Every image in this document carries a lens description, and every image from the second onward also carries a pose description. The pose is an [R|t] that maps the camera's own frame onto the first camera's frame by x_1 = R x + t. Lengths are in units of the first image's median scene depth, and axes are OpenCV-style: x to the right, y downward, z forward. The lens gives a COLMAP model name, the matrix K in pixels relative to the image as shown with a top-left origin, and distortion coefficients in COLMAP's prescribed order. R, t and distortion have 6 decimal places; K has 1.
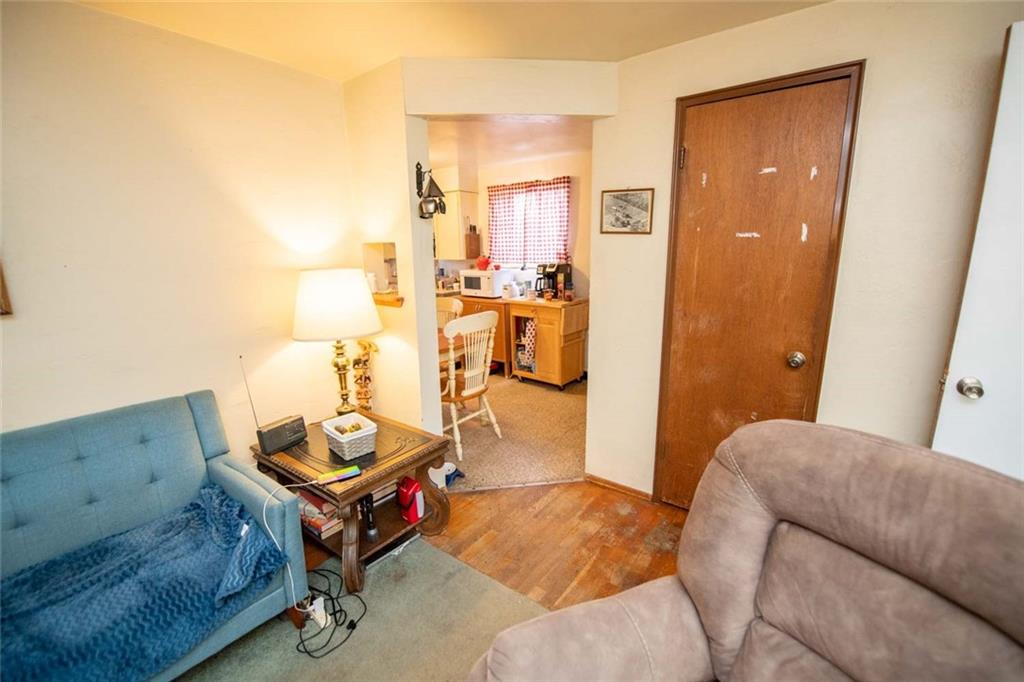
lens RADIAL K [[428.0, 0, 516.2], [0, 428.0, 338.2], [0, 0, 1]] dist [-0.019370, -0.000162]
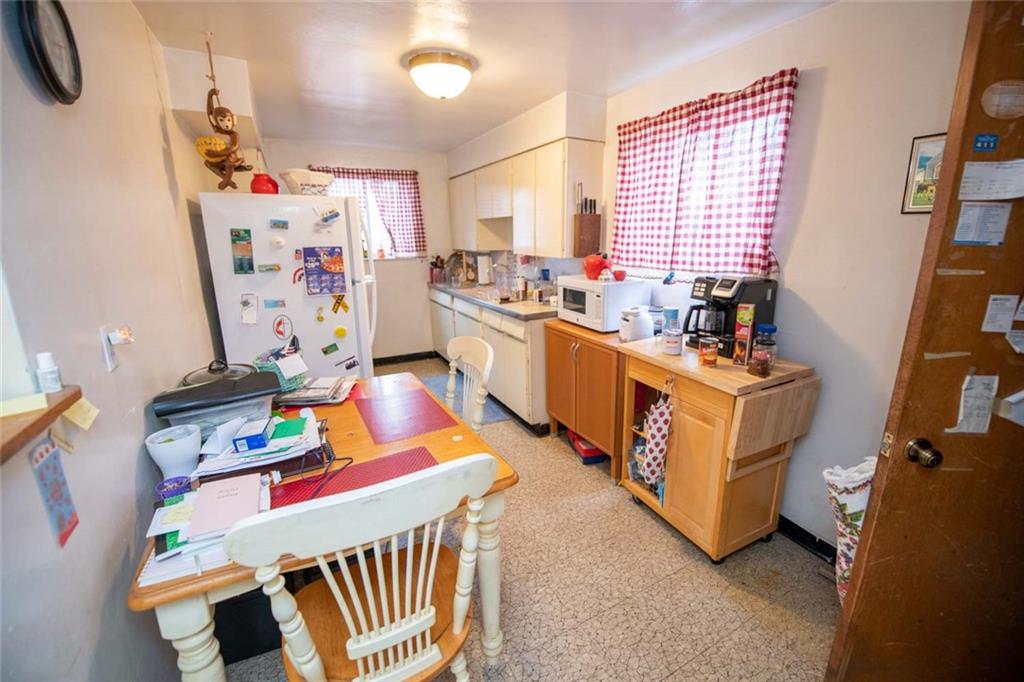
lens RADIAL K [[428.0, 0, 516.2], [0, 428.0, 338.2], [0, 0, 1]] dist [-0.019370, -0.000162]
pose [[0.917630, 0.105693, -0.383125, 0.058733], [-0.095177, 0.994380, 0.046359, -0.113891], [0.385872, -0.006075, 0.922532, 0.517147]]
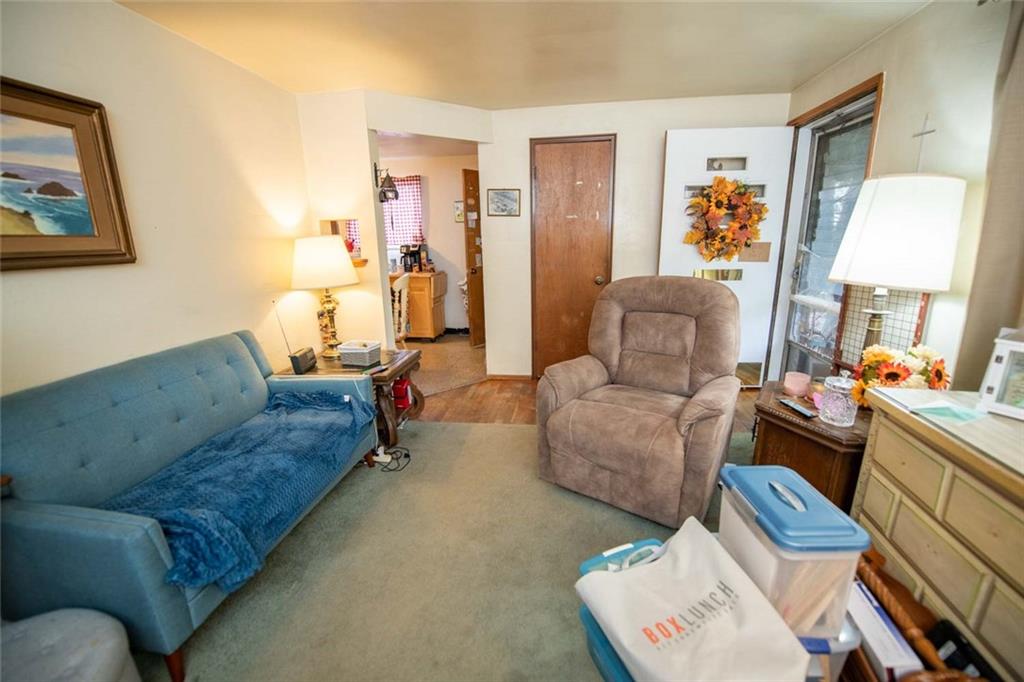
lens RADIAL K [[412.4, 0, 514.6], [0, 412.4, 336.8], [0, 0, 1]] dist [-0.015594, -0.000231]
pose [[0.871385, -0.117277, 0.476377, -0.272369], [0.110858, 0.992962, 0.041671, 0.081384], [-0.477911, 0.016499, 0.878253, -0.212191]]
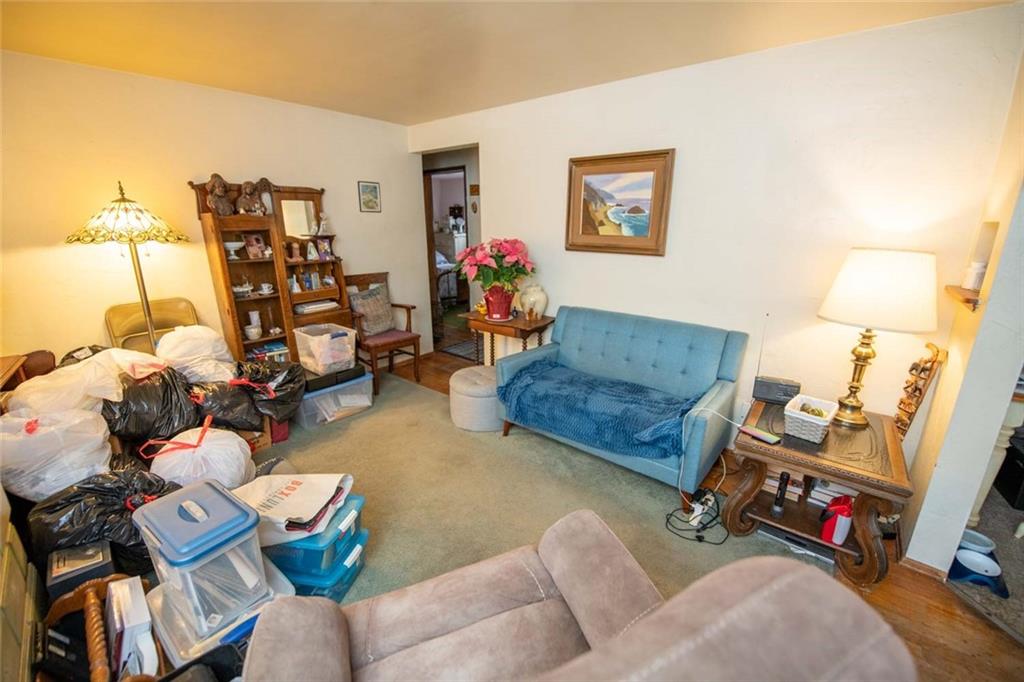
lens RADIAL K [[412.4, 0, 514.6], [0, 412.4, 336.8], [0, 0, 1]] dist [-0.015594, -0.000231]
pose [[-0.018188, 0.288181, -0.957403, 0.222061], [-0.211765, 0.934727, 0.285378, -0.034343], [0.977151, 0.207935, 0.044026, 0.114113]]
